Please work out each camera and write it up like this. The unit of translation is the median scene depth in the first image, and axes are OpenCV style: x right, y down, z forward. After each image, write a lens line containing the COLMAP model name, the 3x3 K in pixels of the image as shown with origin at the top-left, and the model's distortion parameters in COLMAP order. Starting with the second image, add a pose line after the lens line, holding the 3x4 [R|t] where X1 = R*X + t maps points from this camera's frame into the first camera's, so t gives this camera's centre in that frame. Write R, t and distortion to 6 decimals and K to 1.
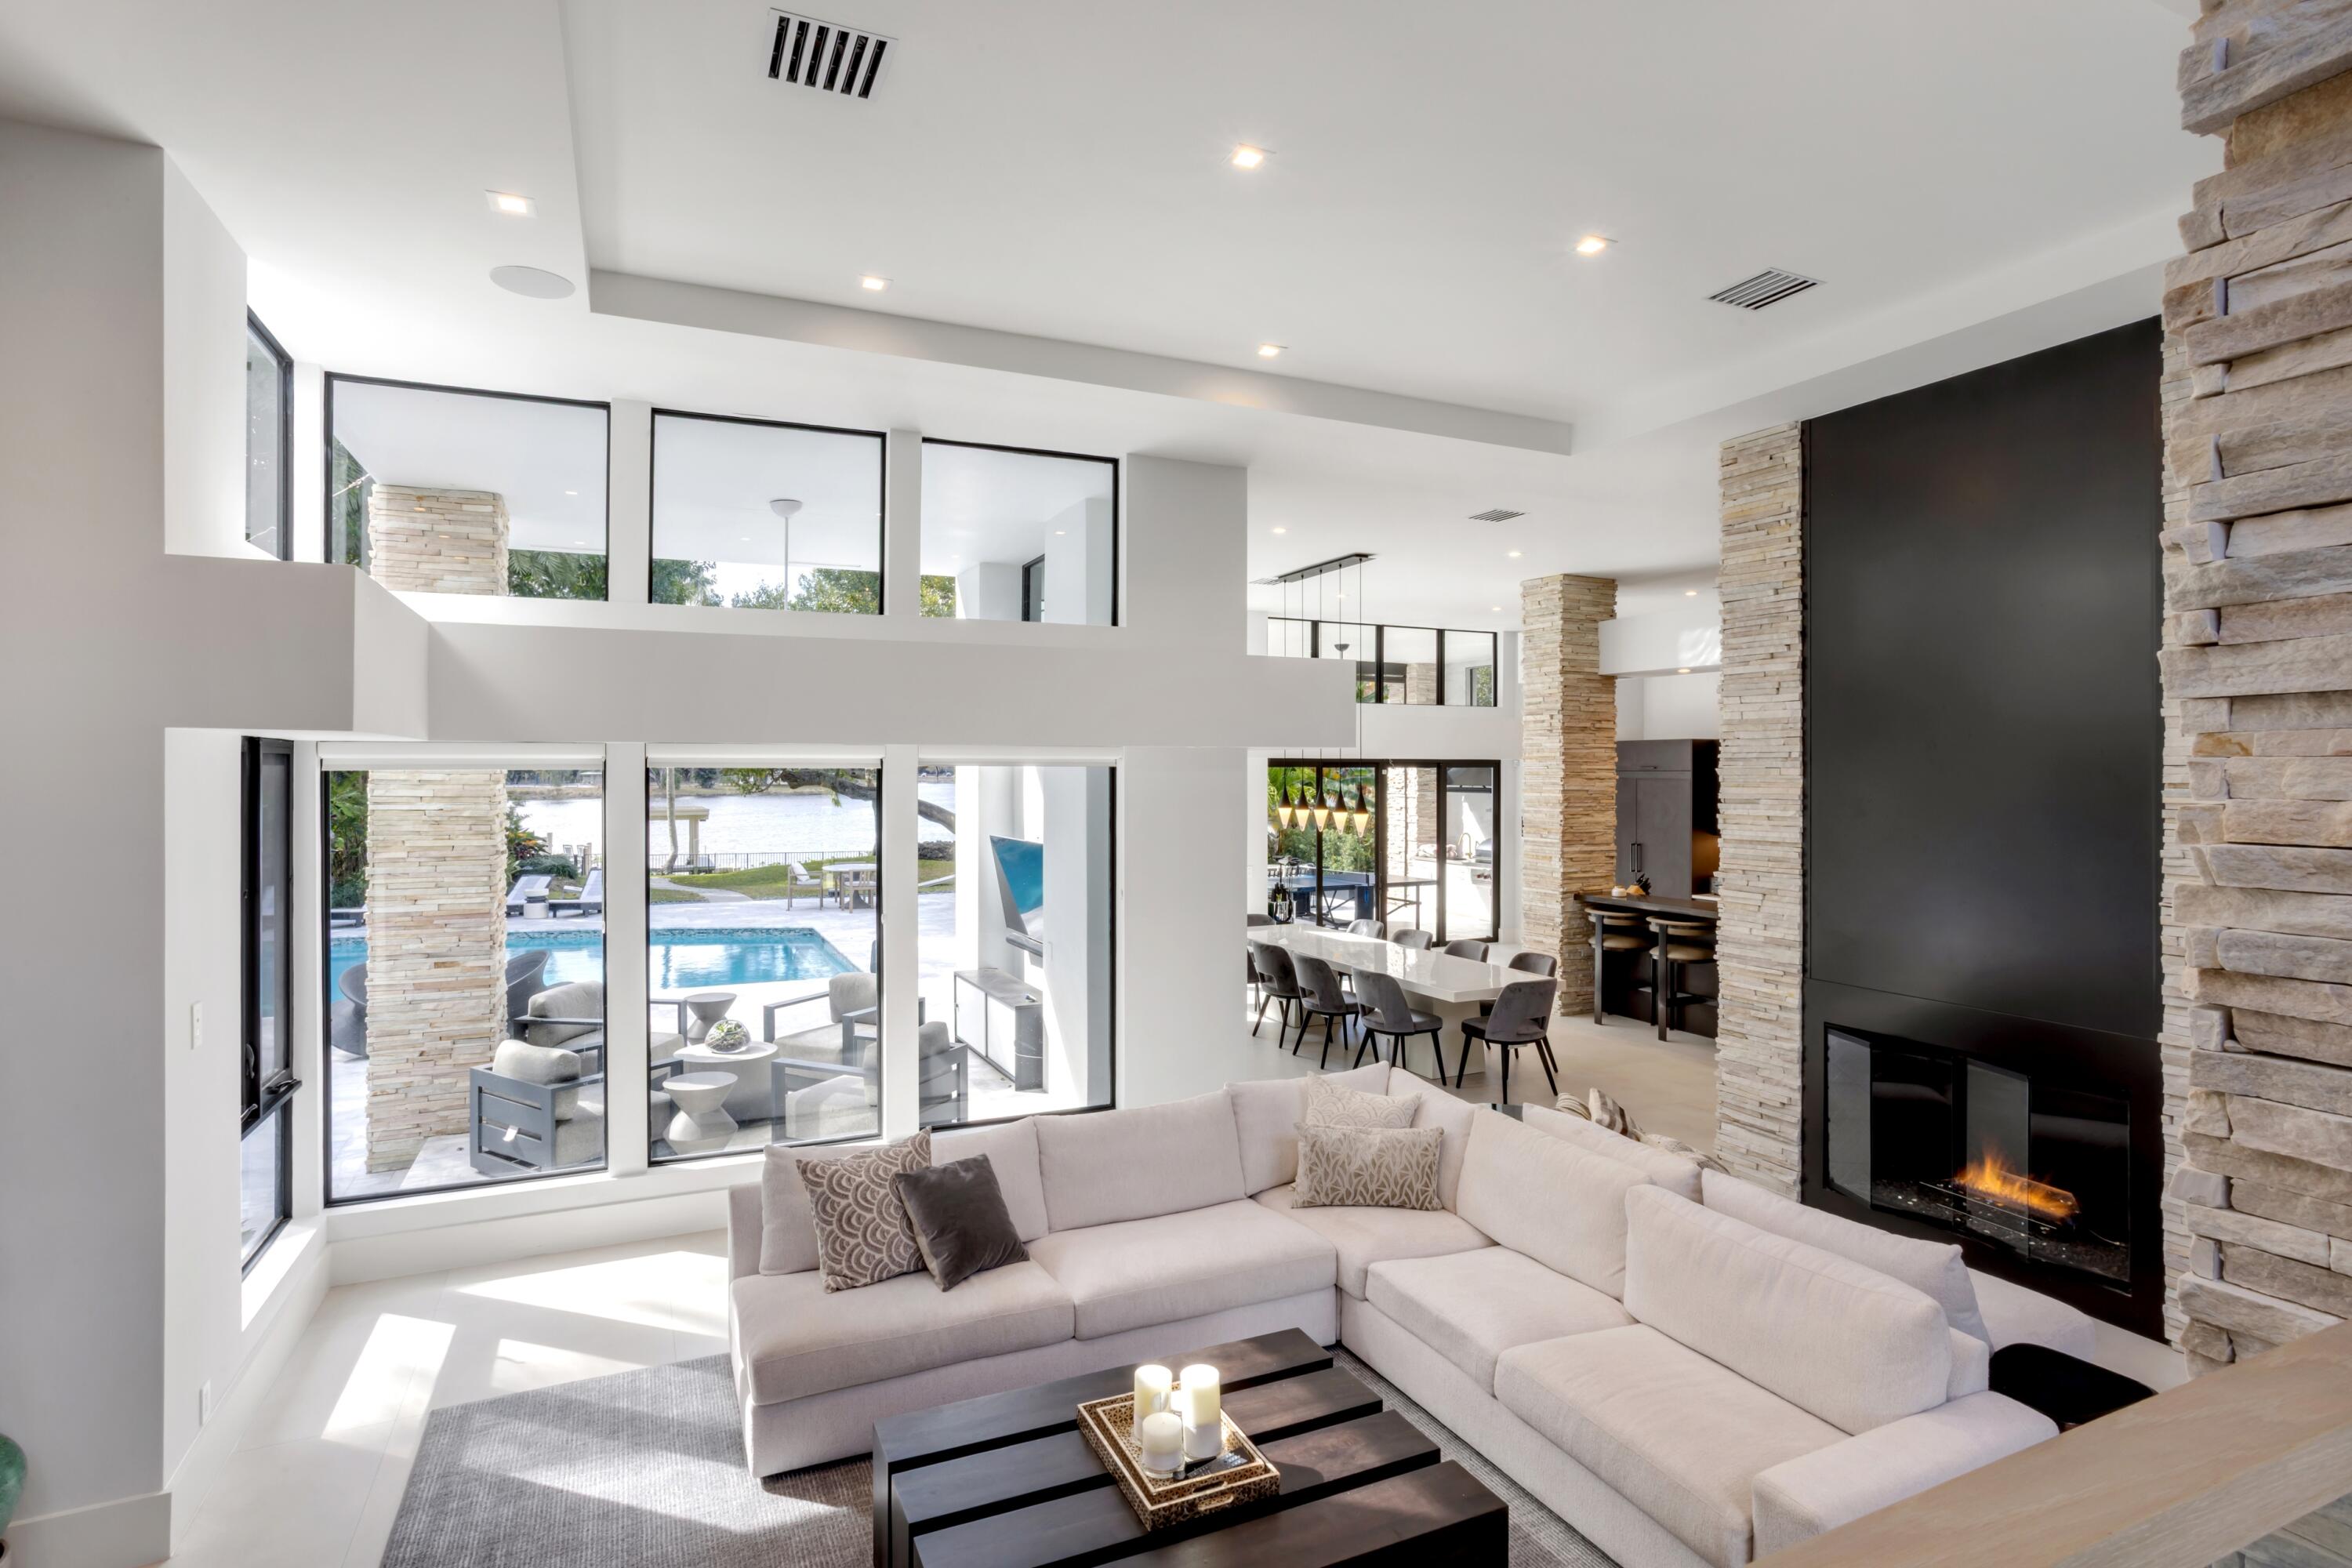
lens RADIAL K [[1145.0, 0, 1144.1], [0, 1145.0, 771.1], [0, 0, 1]] dist [-0.029997, 0.009924]
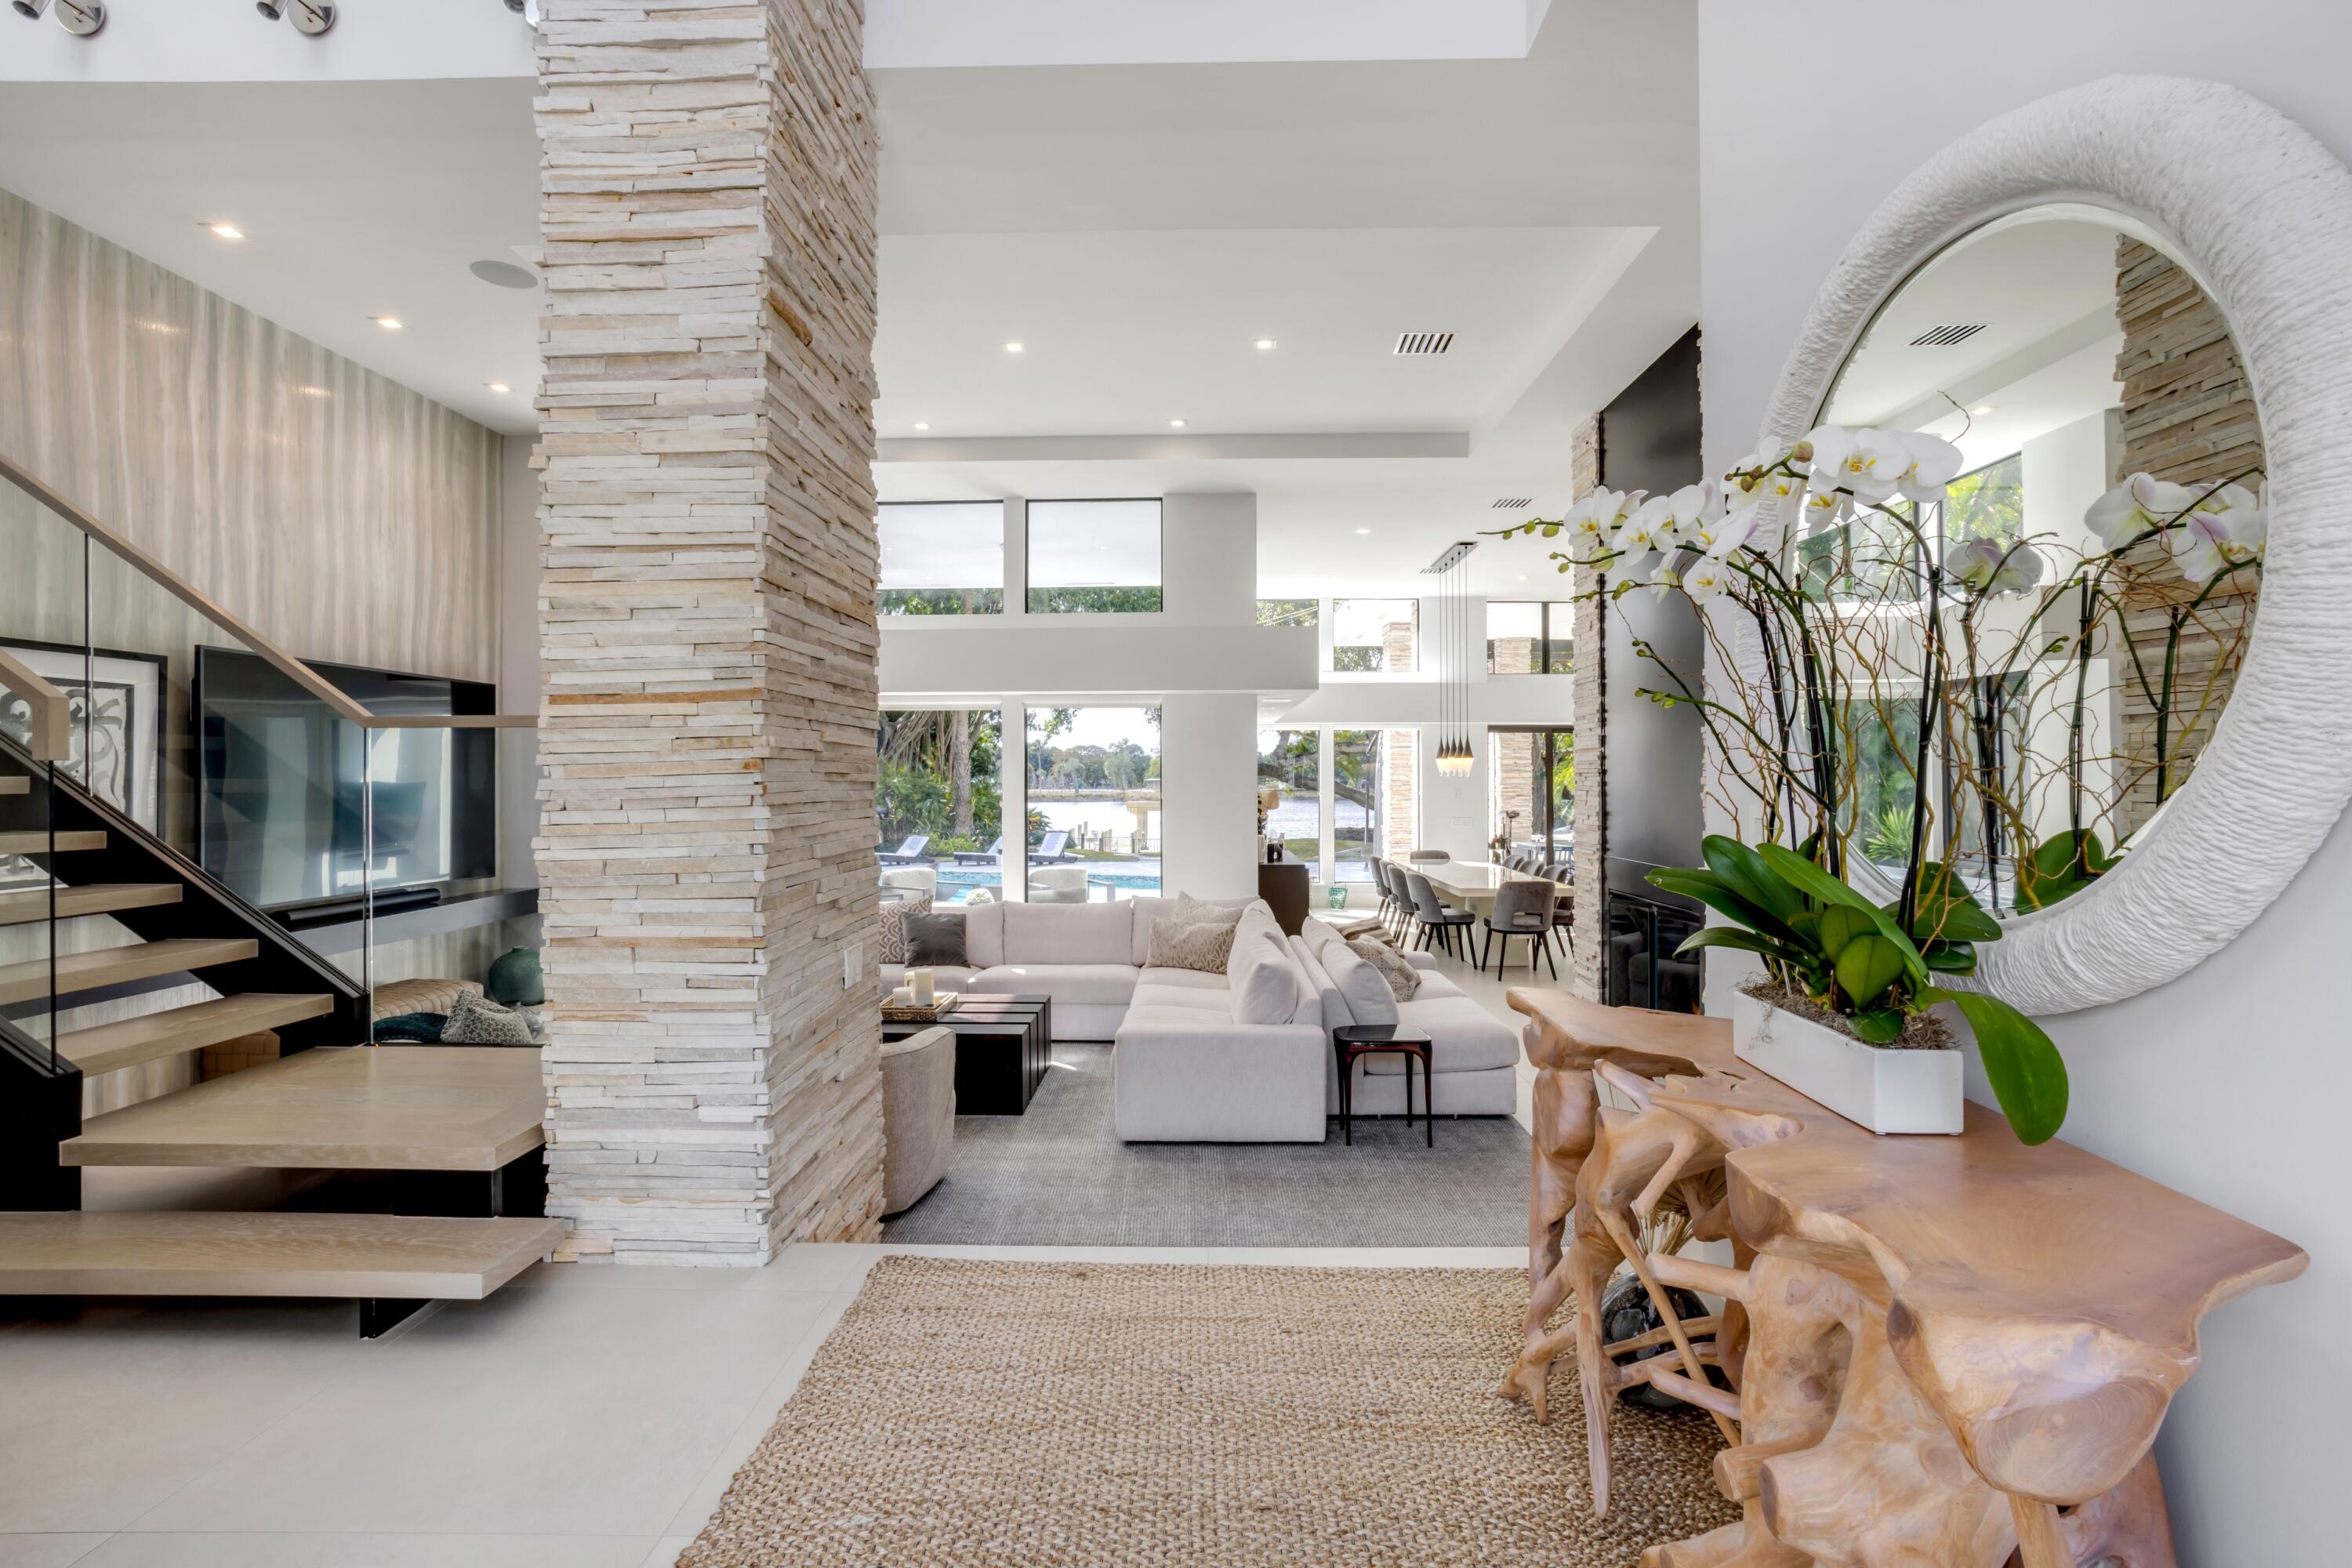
lens RADIAL K [[1106.8, 0, 1165.5], [0, 1106.8, 777.3], [0, 0, 1]] dist [0.001003, 0.000023]
pose [[0.906130, -0.001028, -0.422999, 0.495979], [0.001317, 0.999999, 0.000389, 0.072342], [0.422998, -0.000909, 0.906130, -0.242268]]
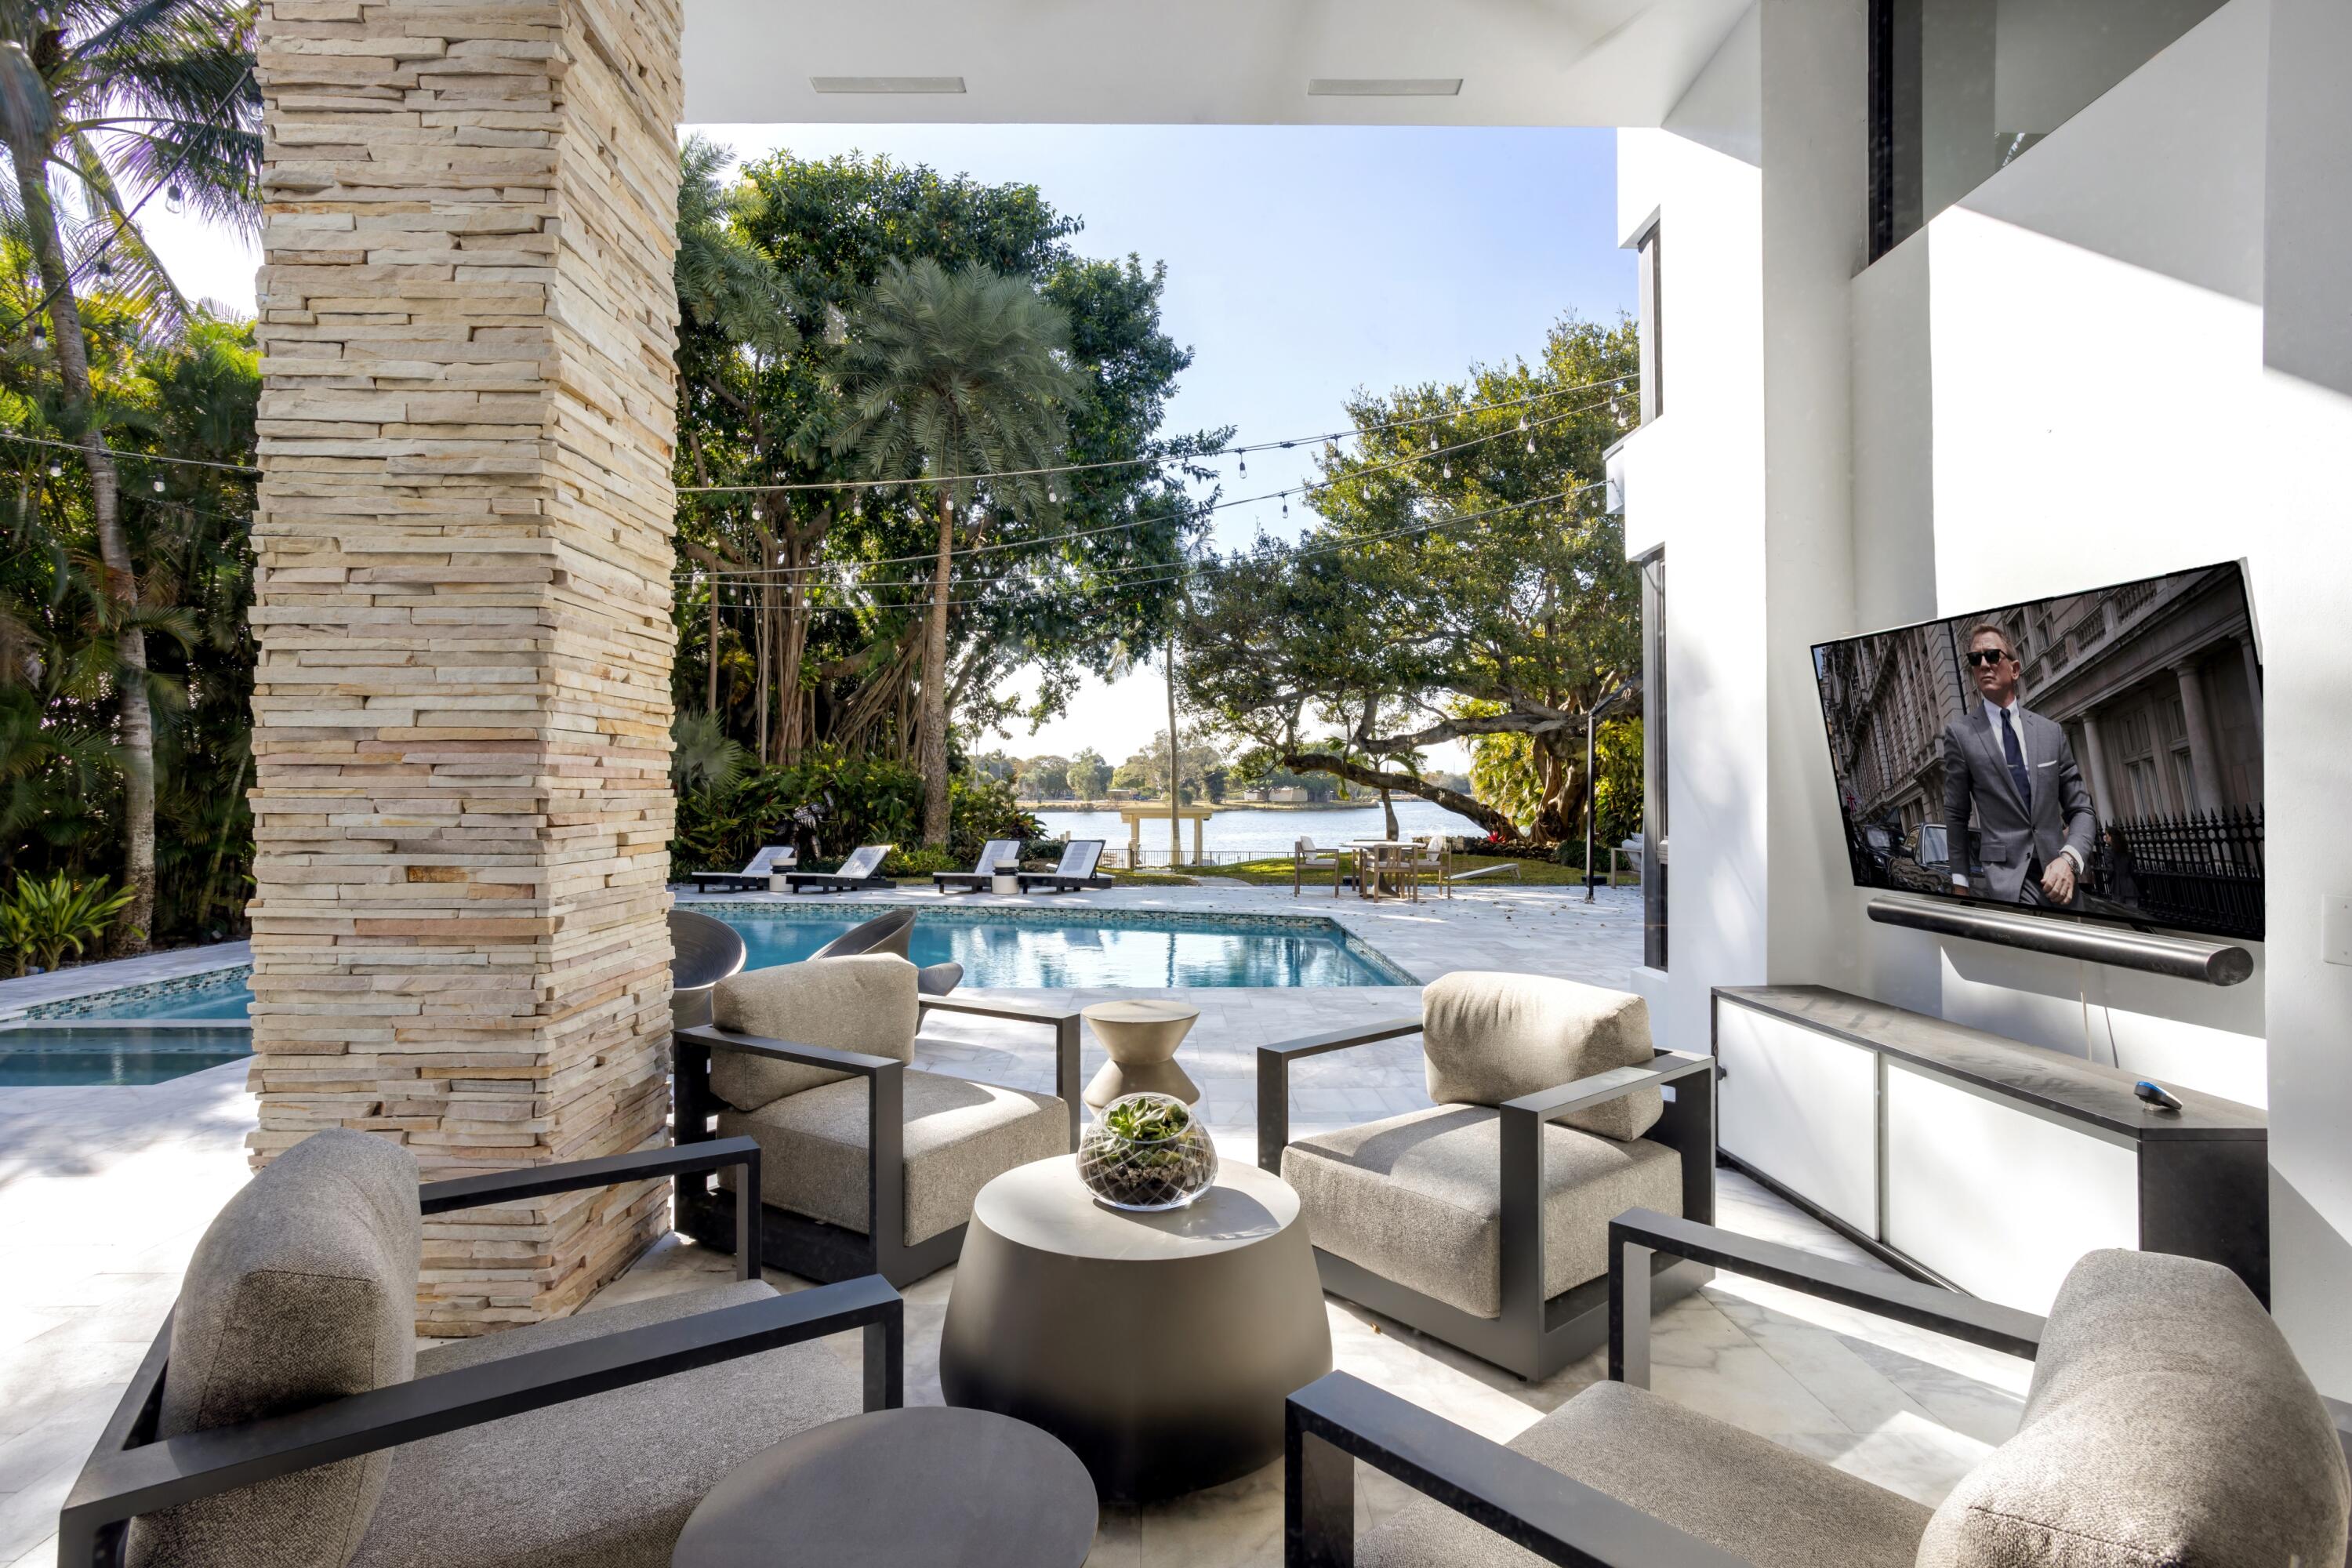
lens RADIAL K [[1145.0, 0, 1174.3], [0, 1145.0, 788.0], [0, 0, 1]] dist [-0.029997, 0.009924]
pose [[0.920263, -0.000142, -0.391301, -0.247677], [0.000157, 1.000000, 0.000007, 0.141930], [0.391301, -0.000068, 0.920263, 0.750381]]
